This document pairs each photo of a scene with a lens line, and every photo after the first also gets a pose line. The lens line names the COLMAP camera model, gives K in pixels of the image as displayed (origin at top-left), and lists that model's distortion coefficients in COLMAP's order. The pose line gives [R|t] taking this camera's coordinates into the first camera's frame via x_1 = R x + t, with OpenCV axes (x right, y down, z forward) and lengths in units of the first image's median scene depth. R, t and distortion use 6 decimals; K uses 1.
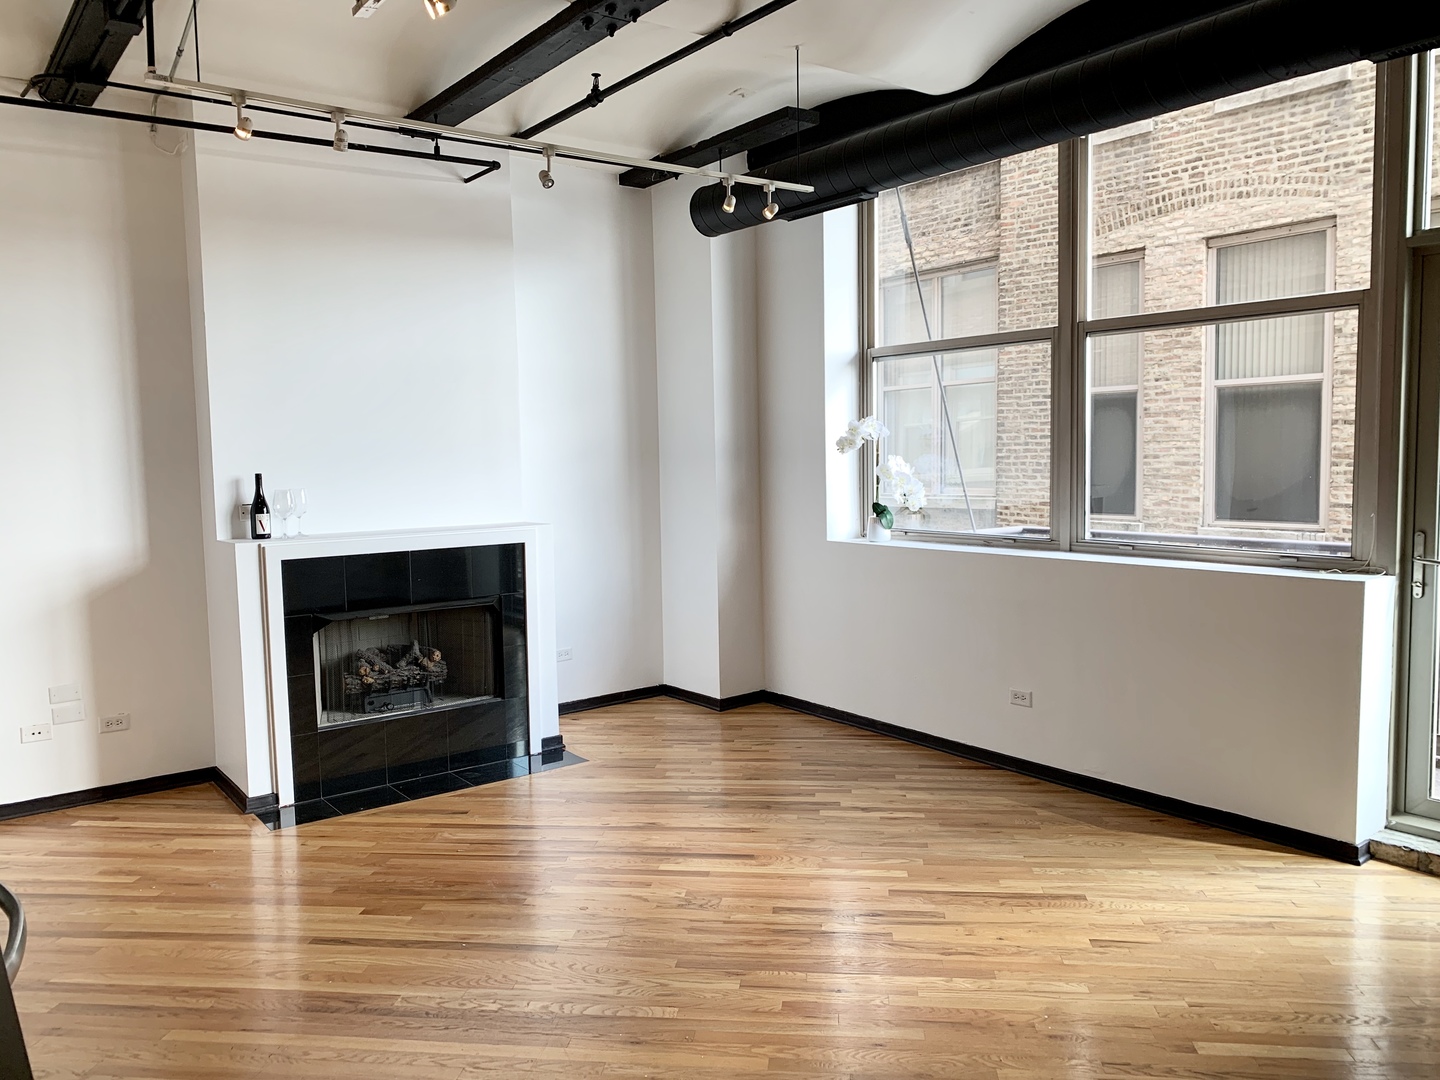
lens RADIAL K [[1085.7, 0, 702.9], [0, 1085.7, 525.1], [0, 0, 1]] dist [0.001144, -0.004536]
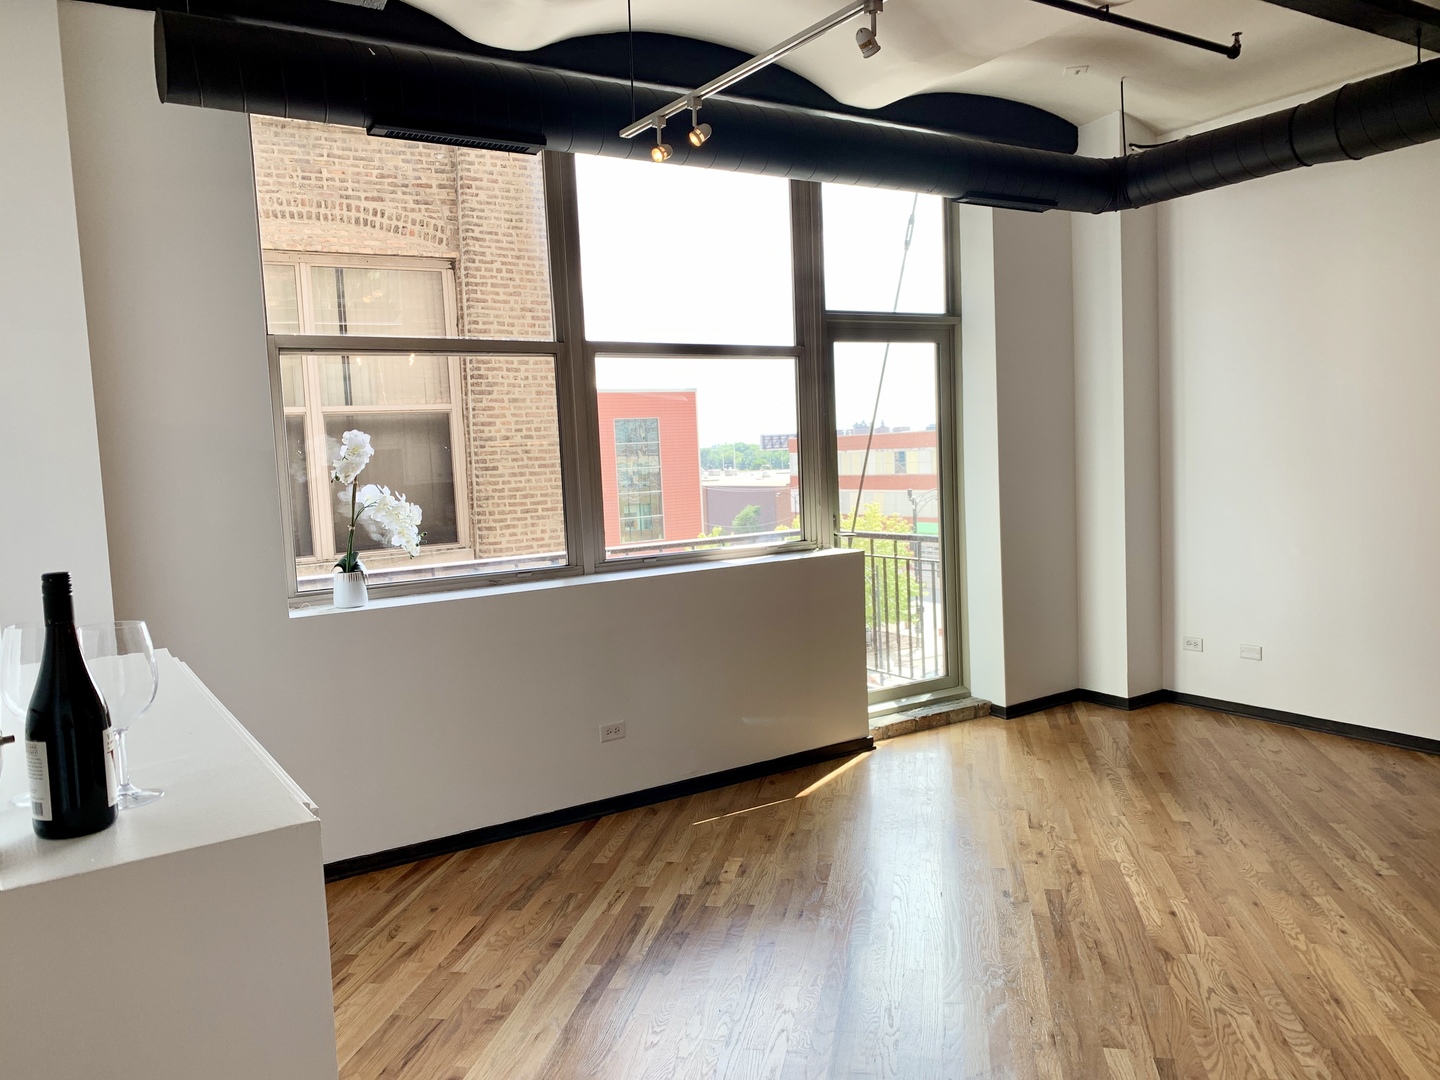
lens RADIAL K [[1085.7, 0, 702.9], [0, 1085.7, 525.1], [0, 0, 1]] dist [0.001144, -0.004536]
pose [[0.074250, -0.052948, 0.995833, -0.622864], [0.114569, 0.992430, 0.044225, -0.051077], [-0.990637, 0.110808, 0.079754, 0.820649]]
